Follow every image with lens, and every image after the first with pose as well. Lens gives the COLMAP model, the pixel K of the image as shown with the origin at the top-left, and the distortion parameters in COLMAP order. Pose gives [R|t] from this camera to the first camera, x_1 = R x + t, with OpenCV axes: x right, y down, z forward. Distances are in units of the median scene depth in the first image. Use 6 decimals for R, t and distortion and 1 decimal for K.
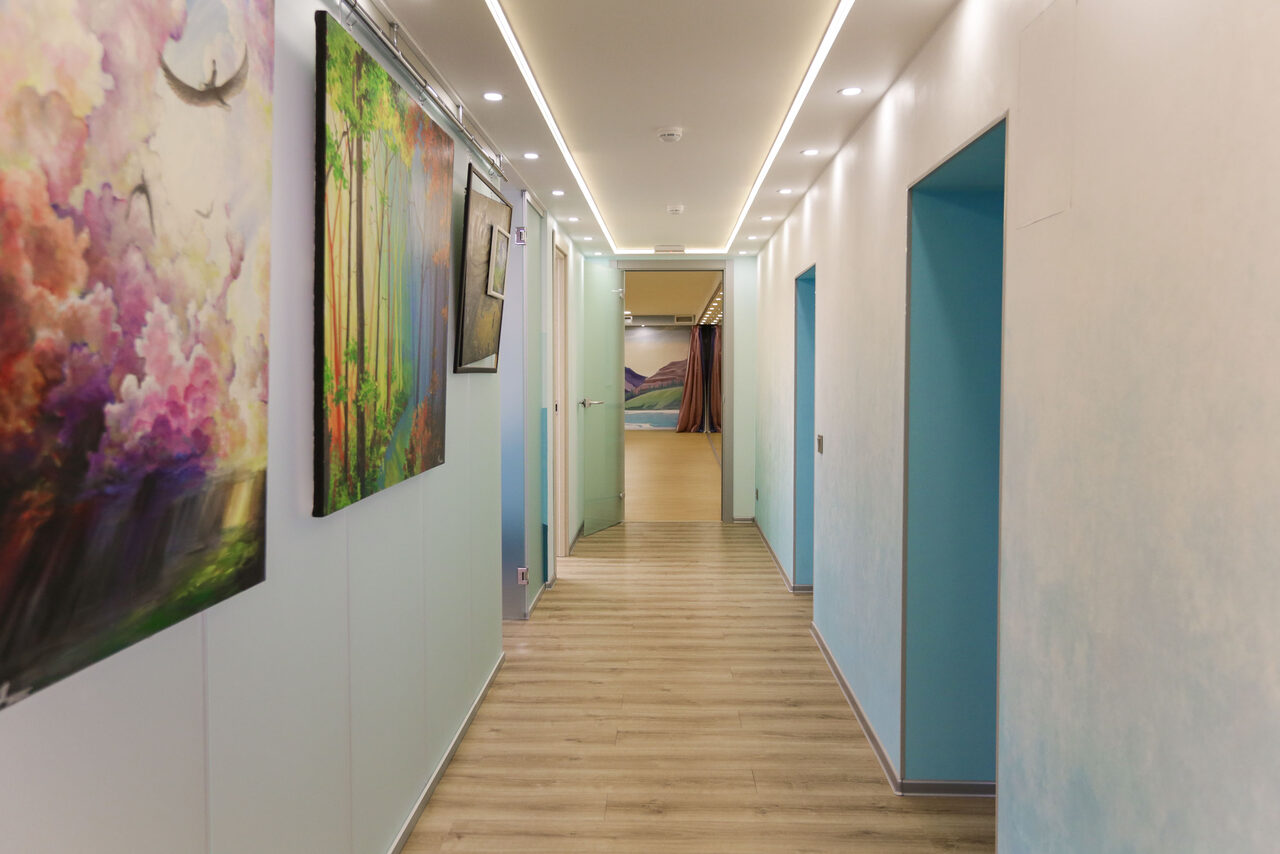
lens RADIAL K [[1065.5, 0, 639.0], [0, 1065.5, 421.2], [0, 0, 1]] dist [0.007361, 0.044139]
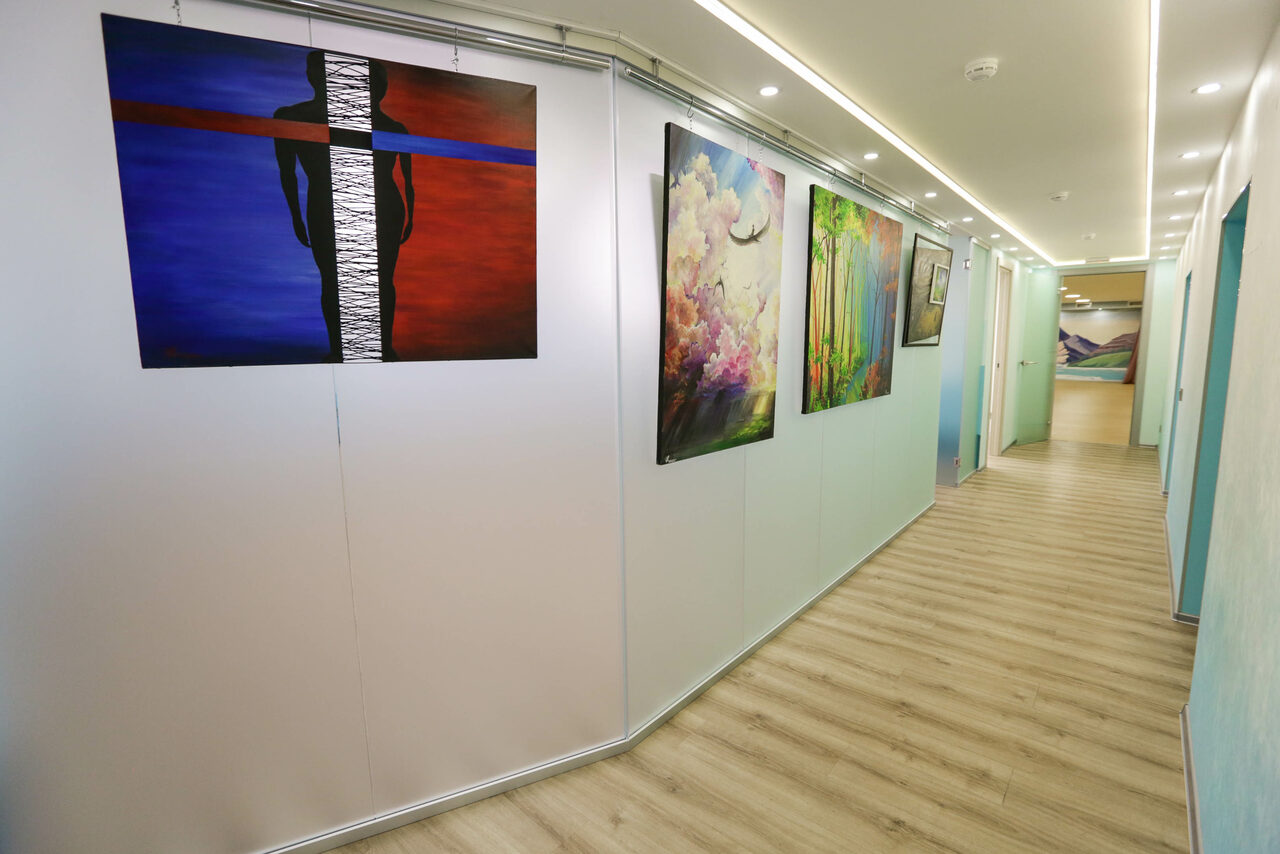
lens RADIAL K [[596.0, 0, 645.7], [0, 596.0, 417.7], [0, 0, 1]] dist [-0.020629, -0.000138]
pose [[0.788112, 0.070464, -0.611485, 0.117512], [-0.020646, 0.995893, 0.088152, -0.003500], [0.615186, -0.056849, 0.786330, -0.110009]]
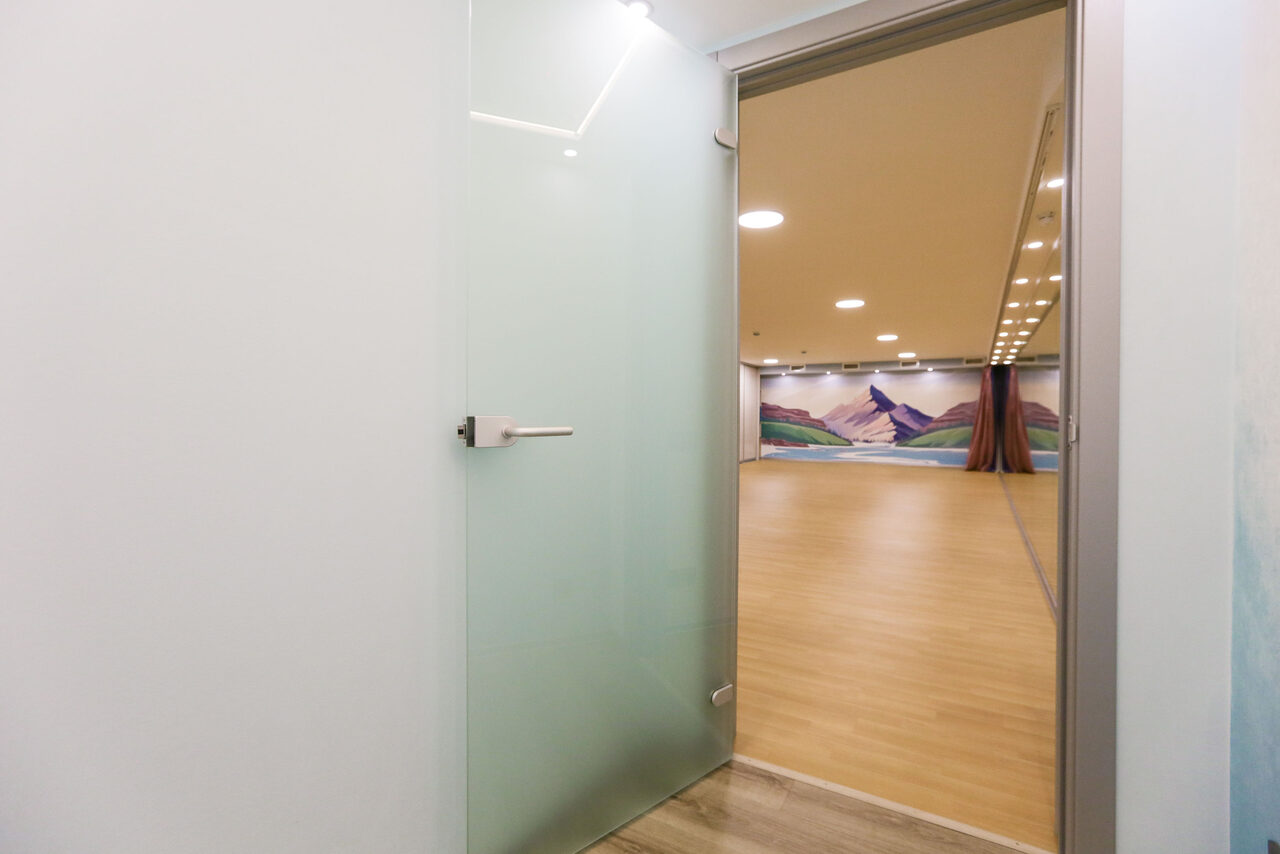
lens RADIAL K [[596.0, 0, 632.1], [0, 596.0, 423.4], [0, 0, 1]] dist [-0.020629, -0.000138]
pose [[0.884872, 0.006401, -0.465790, 0.118793], [-0.022512, 0.999325, -0.029033, -0.080605], [0.465290, 0.036177, 0.884419, 2.426527]]
